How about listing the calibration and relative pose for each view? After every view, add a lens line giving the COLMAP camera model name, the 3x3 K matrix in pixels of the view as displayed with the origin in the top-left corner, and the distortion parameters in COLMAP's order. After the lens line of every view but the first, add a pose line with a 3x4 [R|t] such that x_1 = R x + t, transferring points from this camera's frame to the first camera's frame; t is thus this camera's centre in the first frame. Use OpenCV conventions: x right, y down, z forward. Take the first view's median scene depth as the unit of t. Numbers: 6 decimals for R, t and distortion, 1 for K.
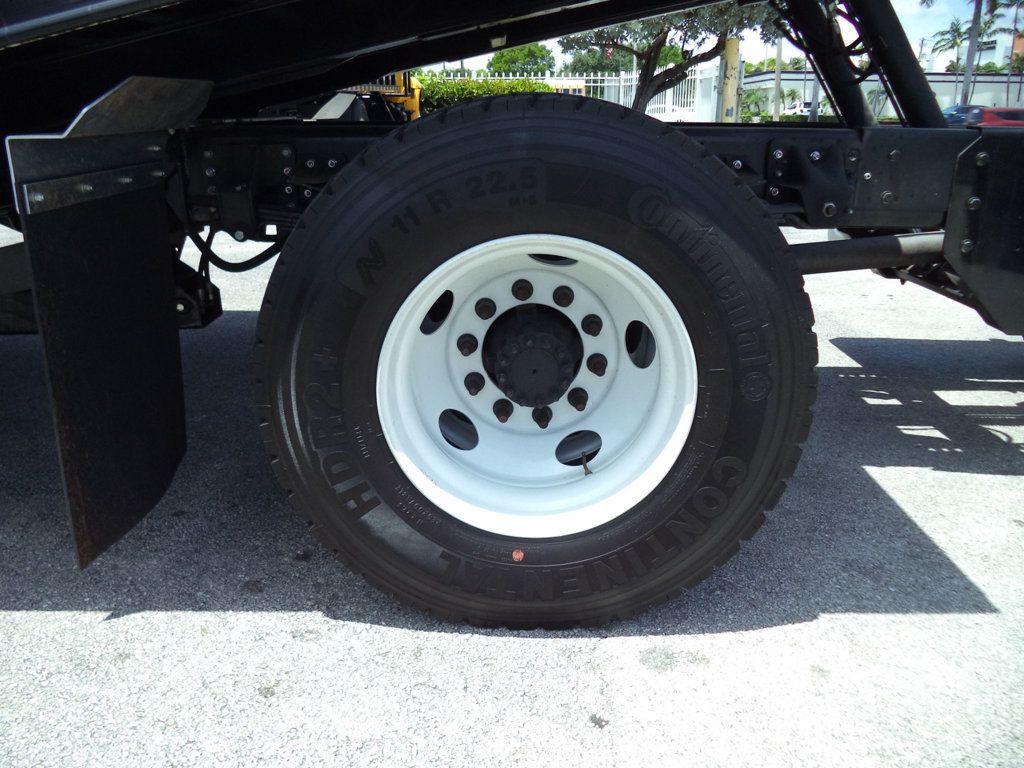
lens RADIAL K [[810.8, 0, 507.2], [0, 810.8, 380.9], [0, 0, 1]] dist [-0.018283, -0.001406]
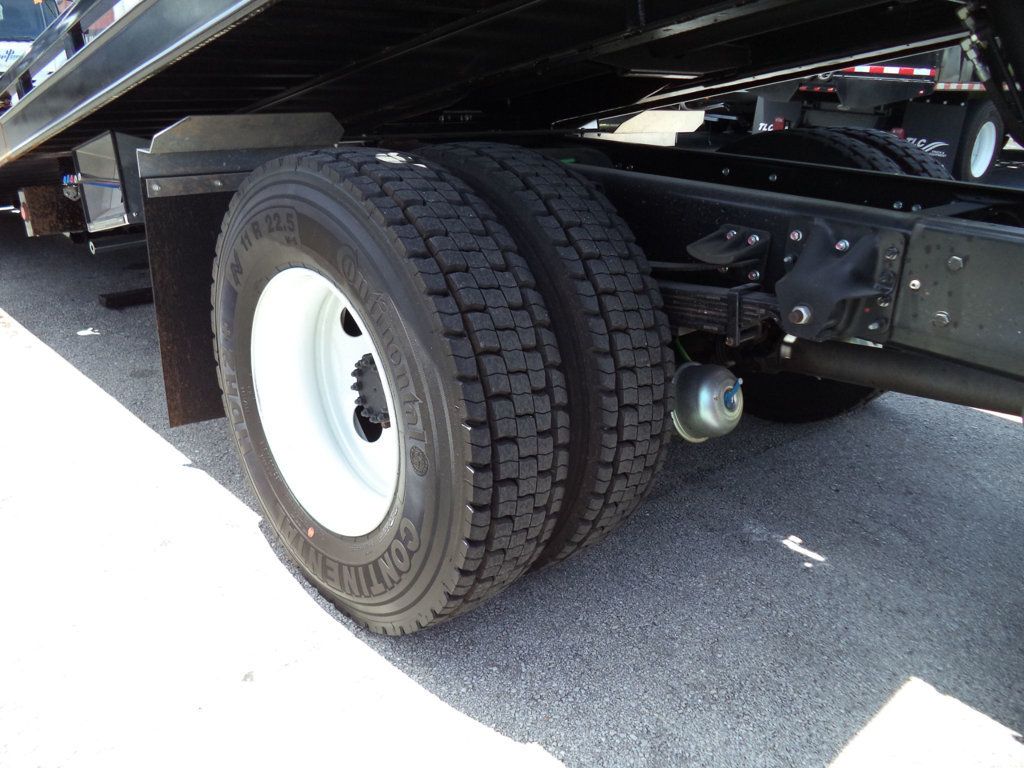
lens RADIAL K [[810.8, 0, 506.5], [0, 810.8, 387.6], [0, 0, 1]] dist [-0.018283, -0.001406]
pose [[0.675029, 0.288084, -0.679223, 0.910223], [-0.262047, 0.954208, 0.144286, -0.223332], [0.689687, 0.080591, 0.719609, 0.312248]]
